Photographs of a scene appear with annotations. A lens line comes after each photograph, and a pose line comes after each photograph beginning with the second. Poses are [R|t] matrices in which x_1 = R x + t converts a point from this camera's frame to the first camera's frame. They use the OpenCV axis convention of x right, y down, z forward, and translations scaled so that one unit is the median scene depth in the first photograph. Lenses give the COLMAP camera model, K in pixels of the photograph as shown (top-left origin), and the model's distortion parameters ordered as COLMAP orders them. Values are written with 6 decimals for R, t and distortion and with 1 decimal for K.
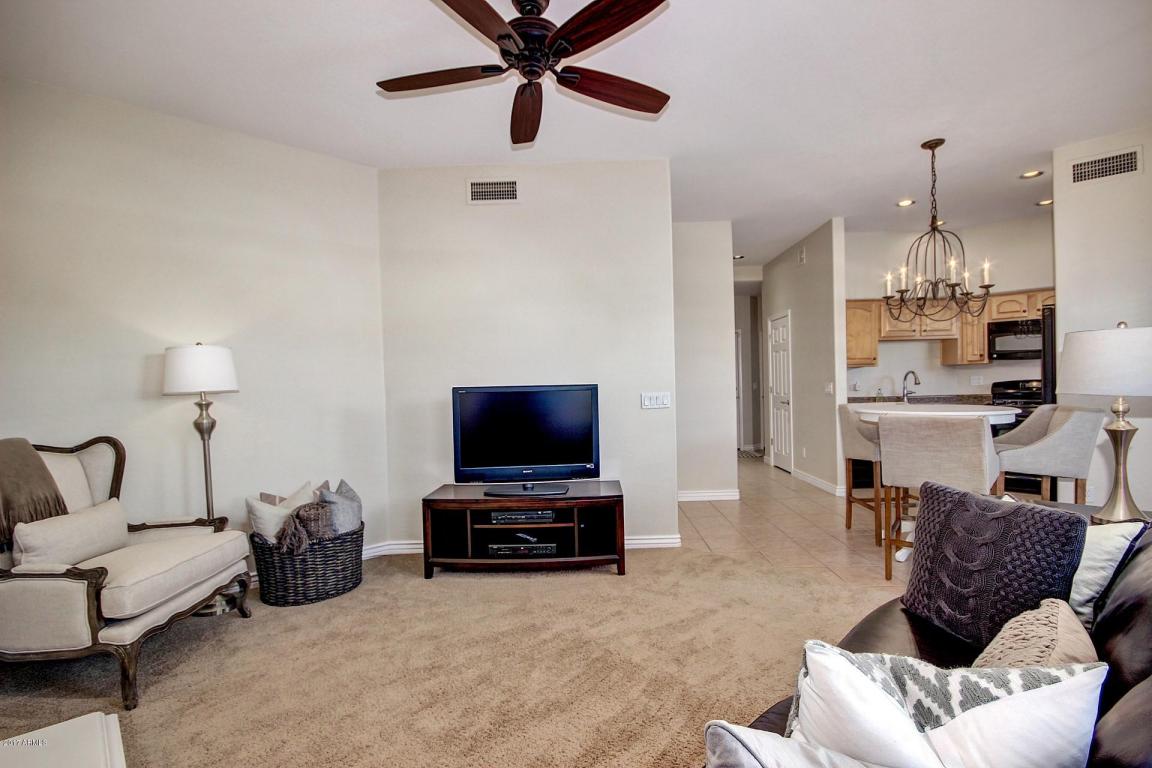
lens RADIAL K [[535.1, 0, 573.7], [0, 535.1, 390.8], [0, 0, 1]] dist [-0.000173, -0.001244]
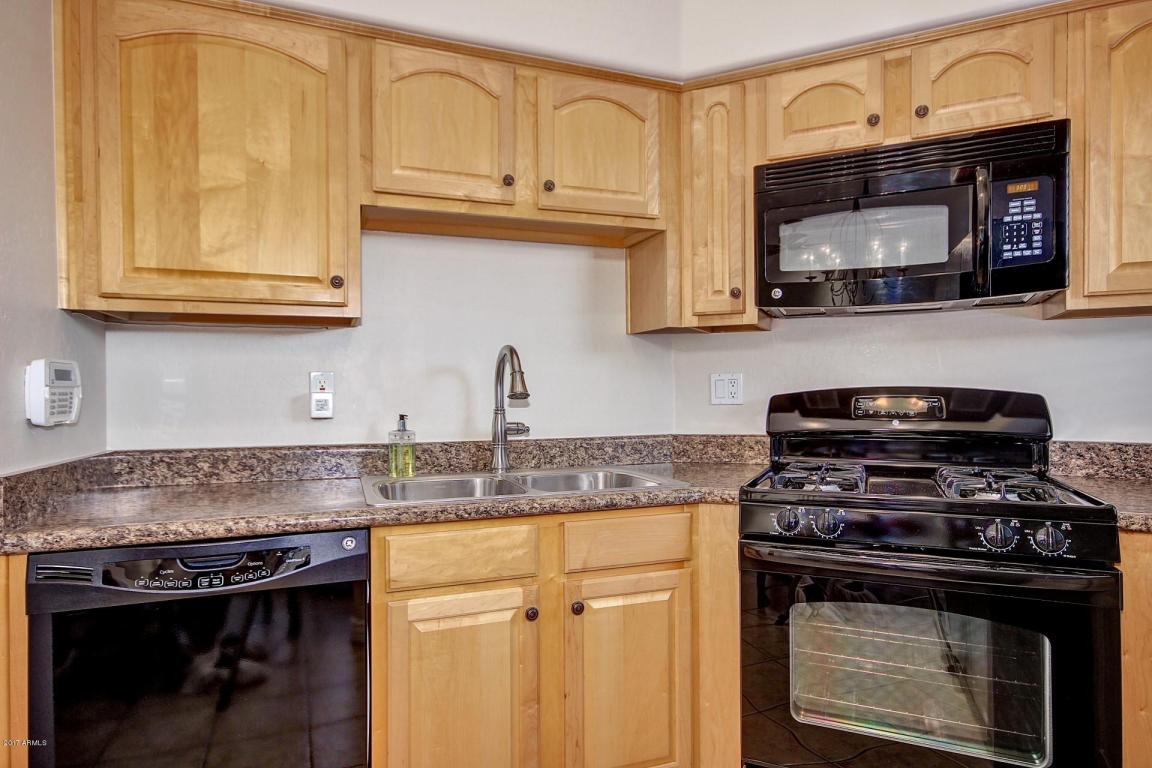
lens RADIAL K [[657.9, 0, 576.4], [0, 657.9, 390.4], [0, 0, 1]] dist [0.014949, 0.002303]
pose [[0.935396, 0.017931, 0.353147, 0.562996], [-0.011757, 0.999738, -0.019620, -0.009946], [-0.353407, 0.014200, 0.935362, 0.708661]]
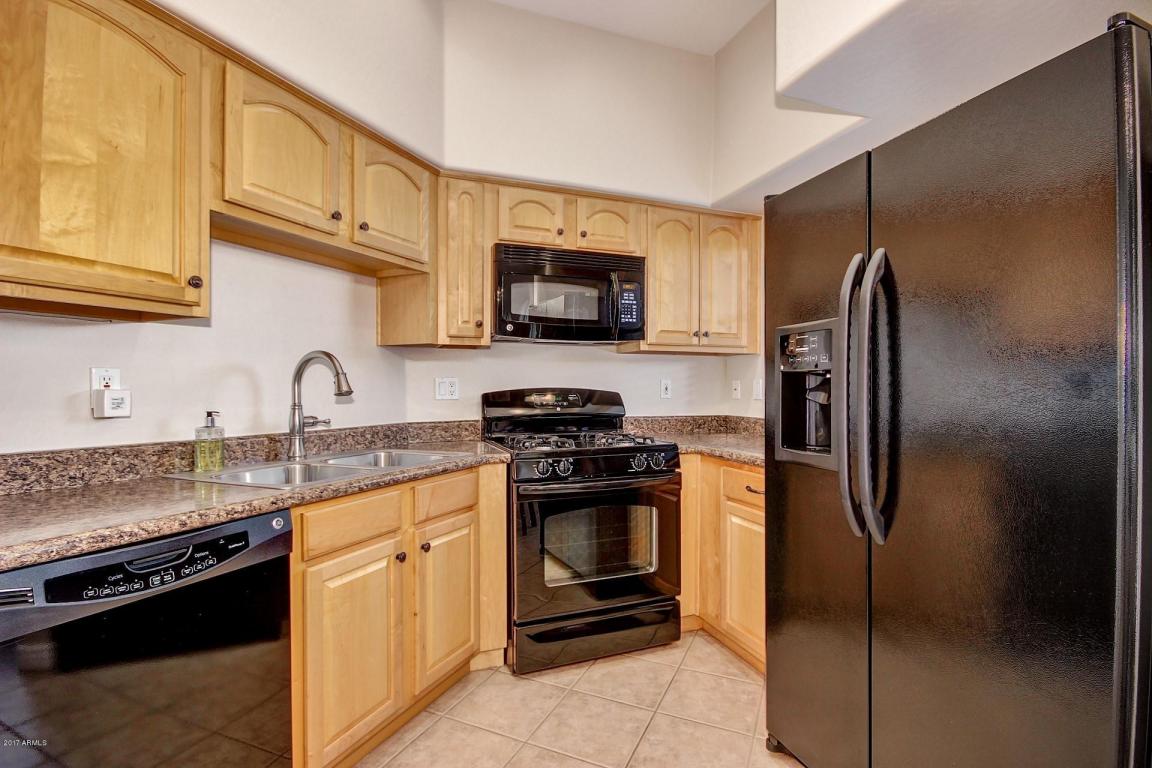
lens RADIAL K [[535.1, 0, 573.7], [0, 535.1, 390.8], [0, 0, 1]] dist [-0.000173, -0.001244]
pose [[0.414835, 0.020006, 0.909677, 0.422829], [0.002389, 0.999731, -0.023076, -0.007241], [-0.909893, 0.011746, 0.414676, 0.759694]]
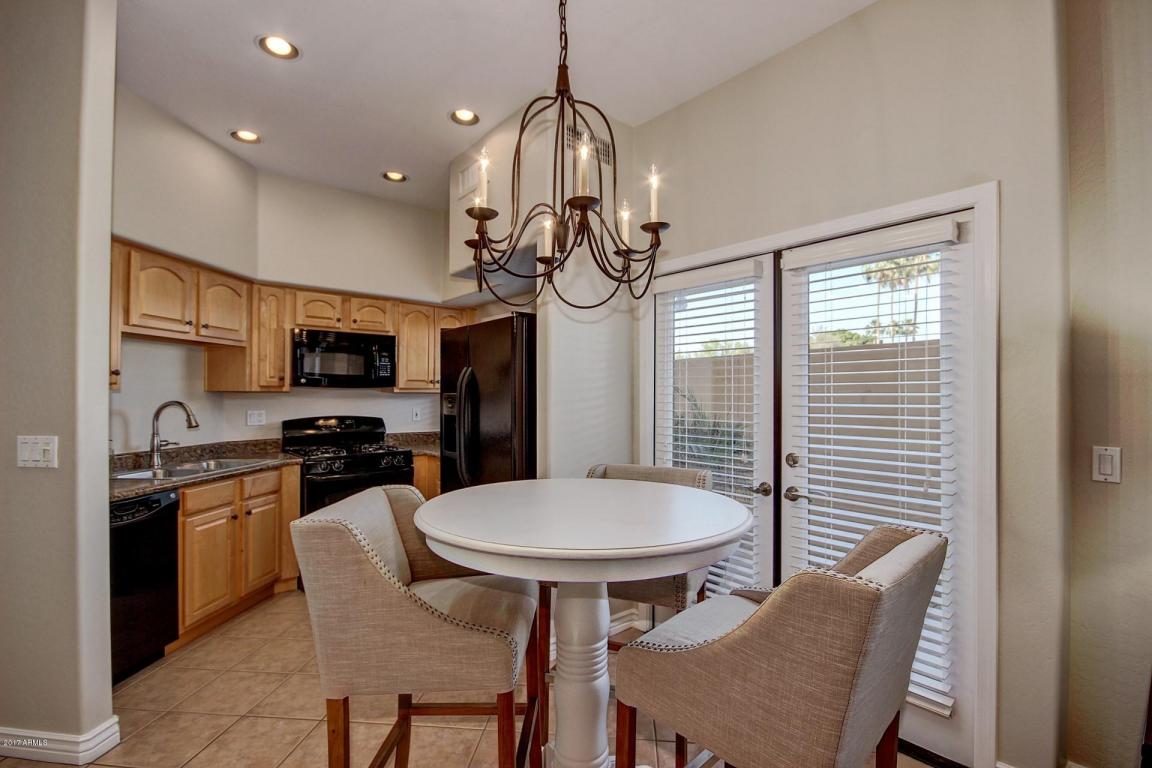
lens RADIAL K [[539.0, 0, 581.1], [0, 539.0, 391.3], [0, 0, 1]] dist [-0.000971, -0.000321]
pose [[0.074989, 0.031158, 0.996697, 0.153392], [0.009608, 0.999443, -0.031967, -0.027001], [-0.997138, 0.011974, 0.074648, 0.591584]]
